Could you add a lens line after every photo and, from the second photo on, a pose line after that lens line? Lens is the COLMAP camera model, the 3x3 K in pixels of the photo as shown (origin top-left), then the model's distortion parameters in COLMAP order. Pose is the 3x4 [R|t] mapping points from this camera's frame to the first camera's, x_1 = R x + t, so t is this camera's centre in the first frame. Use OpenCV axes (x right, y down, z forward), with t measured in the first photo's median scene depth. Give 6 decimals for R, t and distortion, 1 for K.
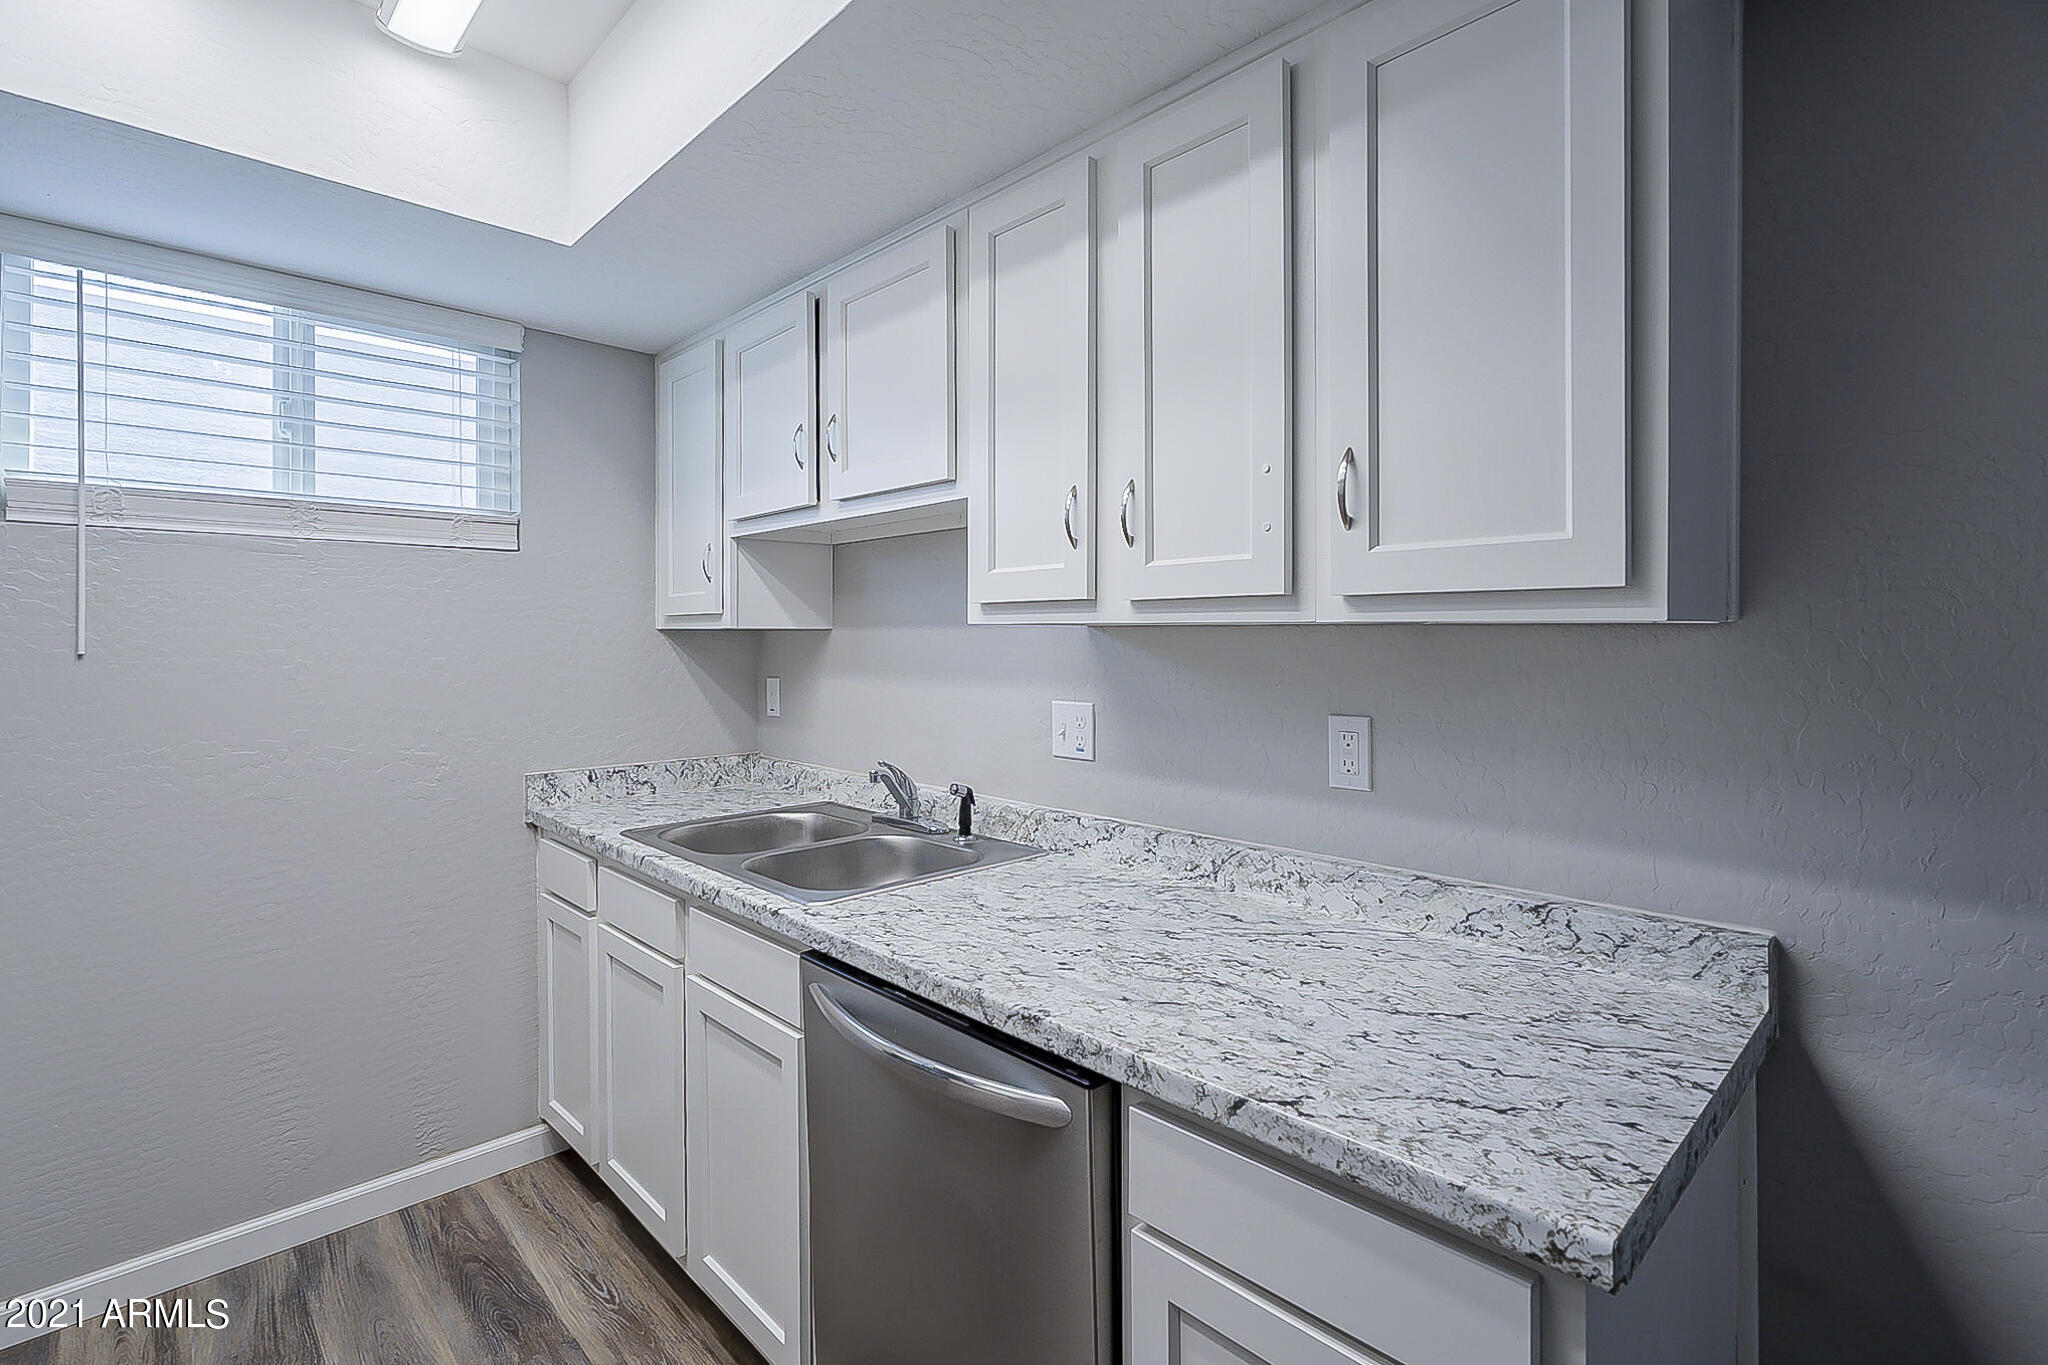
lens RADIAL K [[947.7, 0, 1022.2], [0, 947.7, 638.4], [0, 0, 1]] dist [-0.001873, 0.000316]
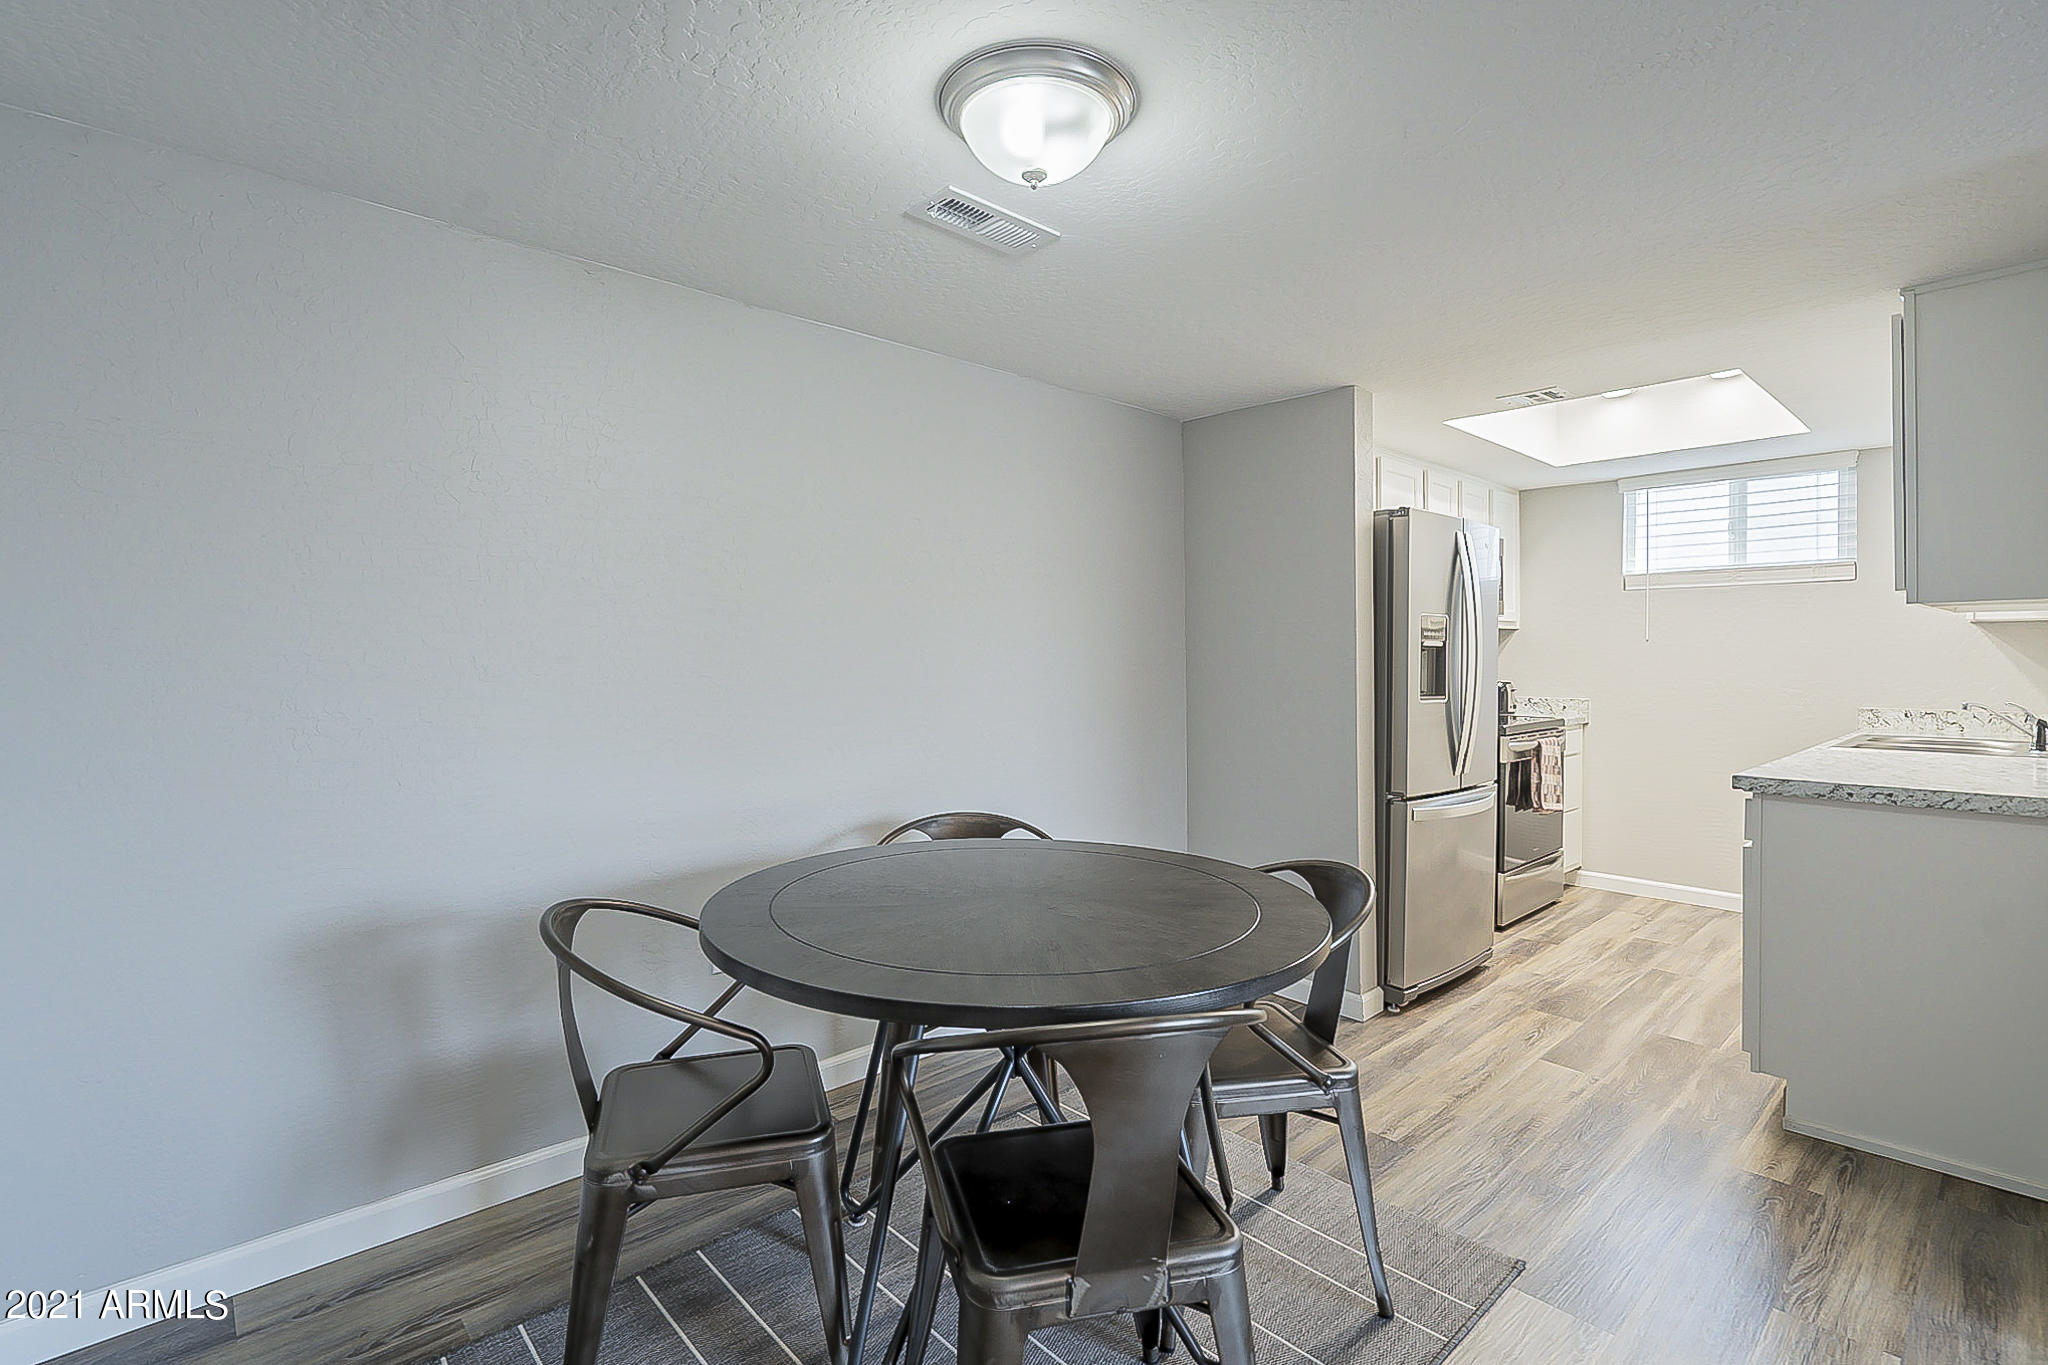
lens RADIAL K [[947.7, 0, 1012.0], [0, 947.7, 667.2], [0, 0, 1]] dist [-0.001873, 0.000316]
pose [[-0.039791, 0.011980, -0.999136, 1.648064], [0.003310, 0.999924, 0.011858, 0.054657], [0.999203, -0.002835, -0.039828, -0.629748]]
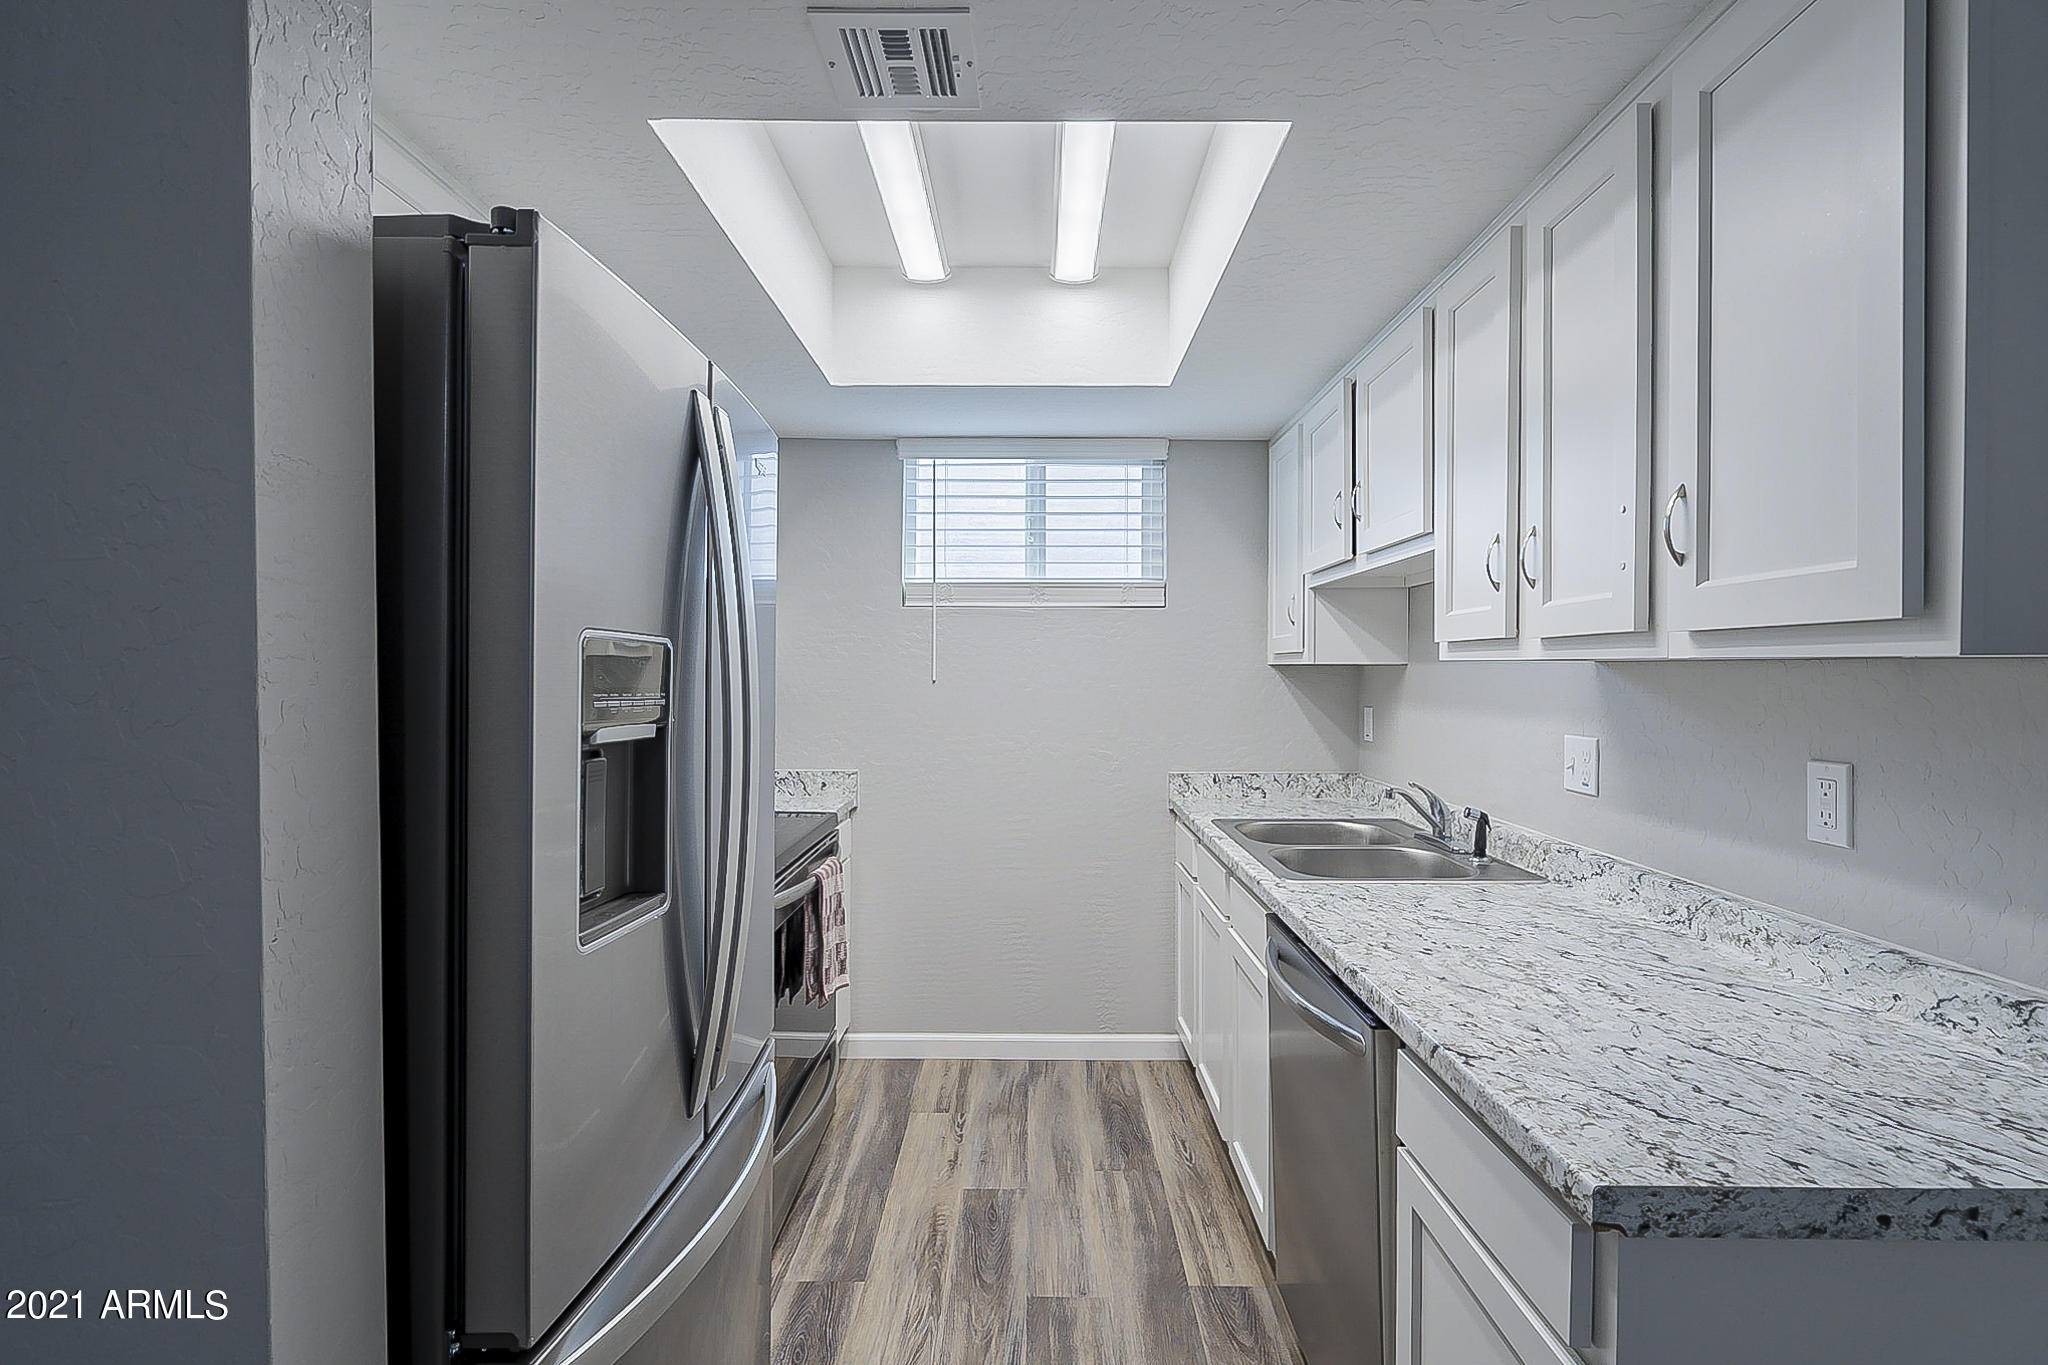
lens RADIAL K [[947.7, 0, 1042.9], [0, 947.7, 682.8], [0, 0, 1]] dist [-0.001873, 0.000316]
pose [[0.721979, 0.010261, -0.691839, 0.358786], [-0.002069, 0.999918, 0.012672, -0.001571], [0.691912, -0.007718, 0.721941, -0.124932]]
